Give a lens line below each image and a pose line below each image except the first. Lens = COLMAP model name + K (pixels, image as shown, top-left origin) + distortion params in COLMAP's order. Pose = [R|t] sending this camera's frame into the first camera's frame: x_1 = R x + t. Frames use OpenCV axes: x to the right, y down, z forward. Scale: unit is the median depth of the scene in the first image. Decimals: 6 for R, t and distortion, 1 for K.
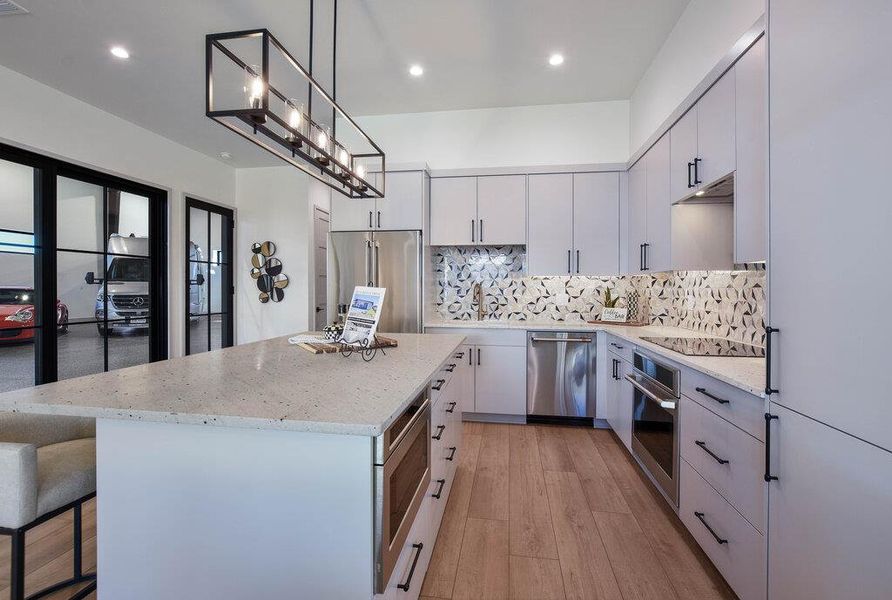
lens RADIAL K [[397.4, 0, 451.7], [0, 397.4, 294.5], [0, 0, 1]] dist [-0.016792, 0.002382]
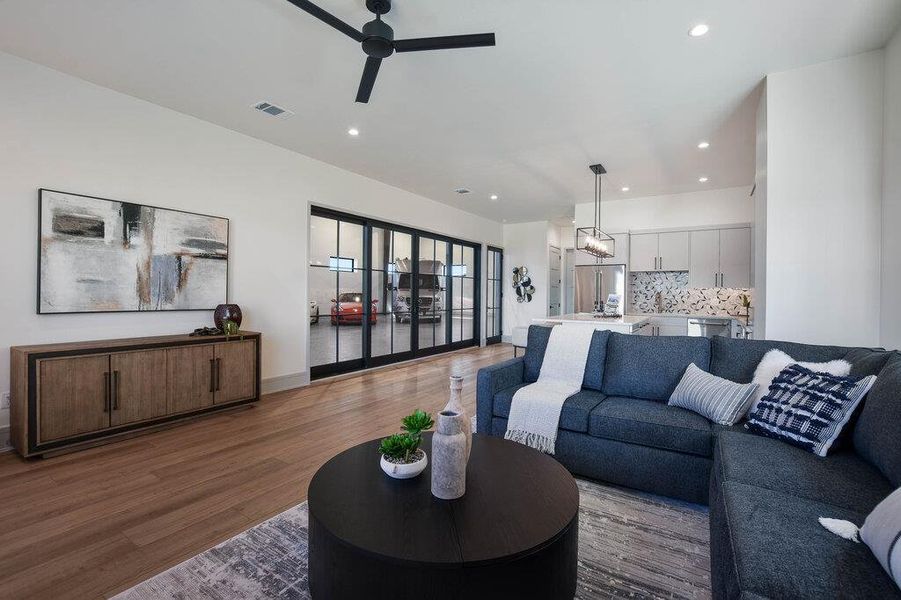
lens RADIAL K [[399.9, 0, 450.2], [0, 399.9, 297.2], [0, 0, 1]] dist [-0.026384, 0.001663]
pose [[0.909724, 0.009283, -0.415110, -0.045397], [-0.011938, 0.999922, -0.003802, 0.013002], [0.415042, 0.008414, 0.909763, -1.038116]]
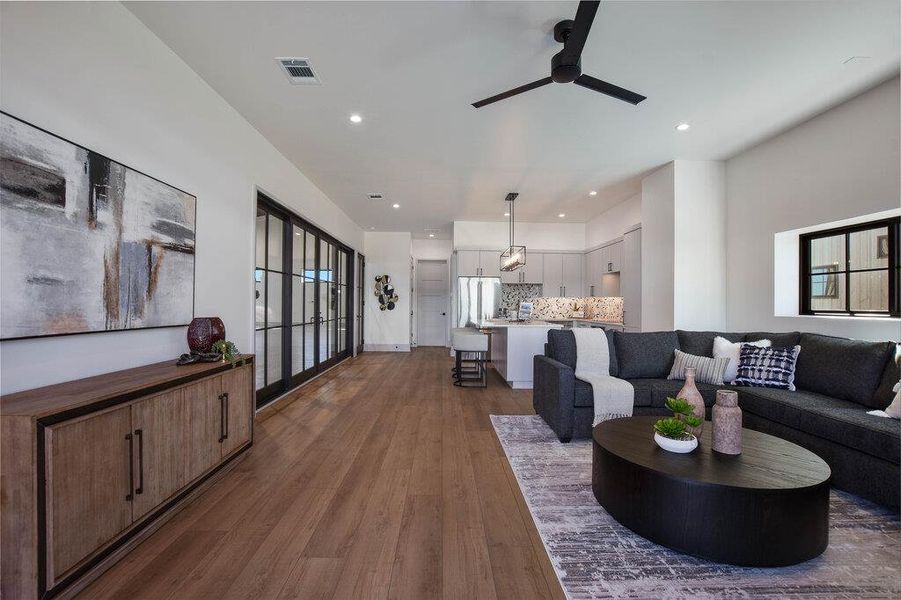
lens RADIAL K [[399.9, 0, 453.9], [0, 399.9, 298.8], [0, 0, 1]] dist [-0.026384, 0.001663]
pose [[0.984351, 0.006287, 0.176105, -0.704249], [-0.002128, 0.999715, -0.023795, 0.016379], [-0.176204, 0.023048, 0.984084, -1.144247]]
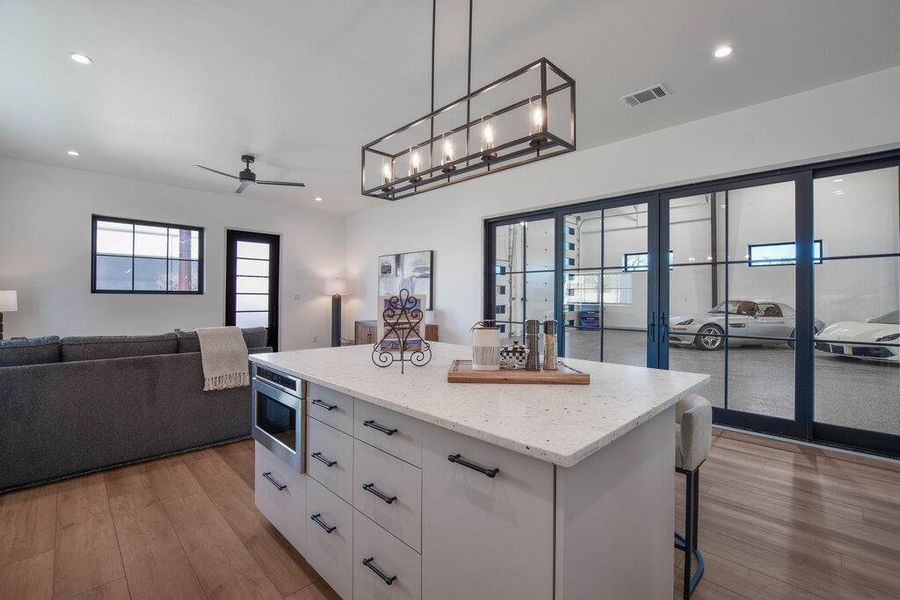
lens RADIAL K [[399.5, 0, 446.5], [0, 399.5, 299.2], [0, 0, 1]] dist [-0.026384, 0.001663]
pose [[-0.610303, -0.007058, -0.792137, 0.232150], [-0.020915, 0.999755, 0.007206, -0.008295], [0.791892, 0.020965, -0.610301, 0.803071]]
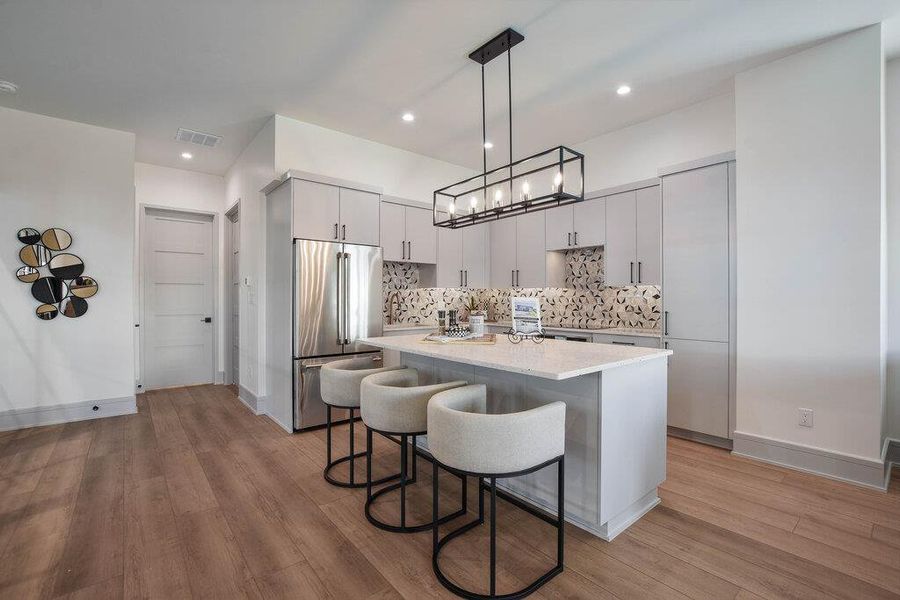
lens RADIAL K [[399.5, 0, 456.4], [0, 399.5, 296.9], [0, 0, 1]] dist [-0.026384, 0.001663]
pose [[0.664033, -0.001468, 0.747701, -0.747652], [0.011609, 0.999898, -0.008347, -0.005353], [-0.747613, 0.014223, 0.663983, 0.072112]]
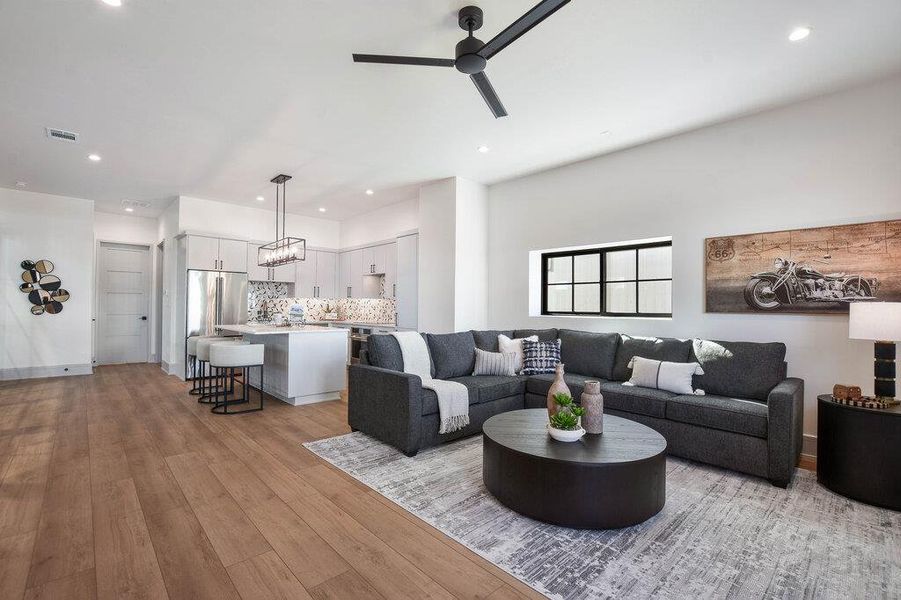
lens RADIAL K [[399.9, 0, 452.9], [0, 399.9, 302.3], [0, 0, 1]] dist [-0.026384, 0.001663]
pose [[0.617062, 0.009733, 0.786855, -0.908695], [0.002480, 0.999894, -0.014313, 0.006718], [-0.786911, 0.010783, 0.616972, -0.889620]]
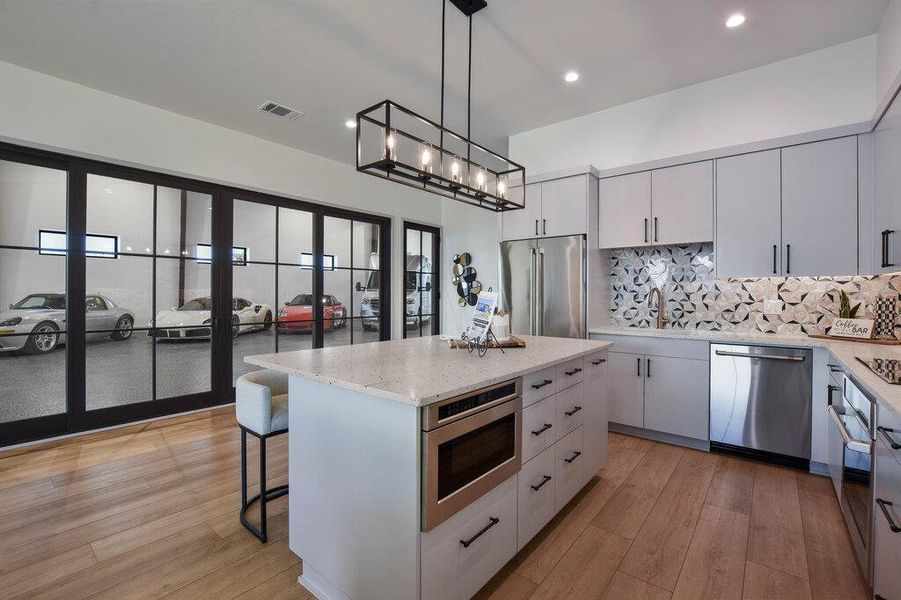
lens RADIAL K [[399.9, 0, 450.9], [0, 399.9, 298.4], [0, 0, 1]] dist [-0.026384, 0.001663]
pose [[0.857053, 0.003238, -0.515218, 0.140170], [-0.005147, 0.999984, -0.002278, 0.001281], [0.515202, 0.004604, 0.857056, -0.015747]]
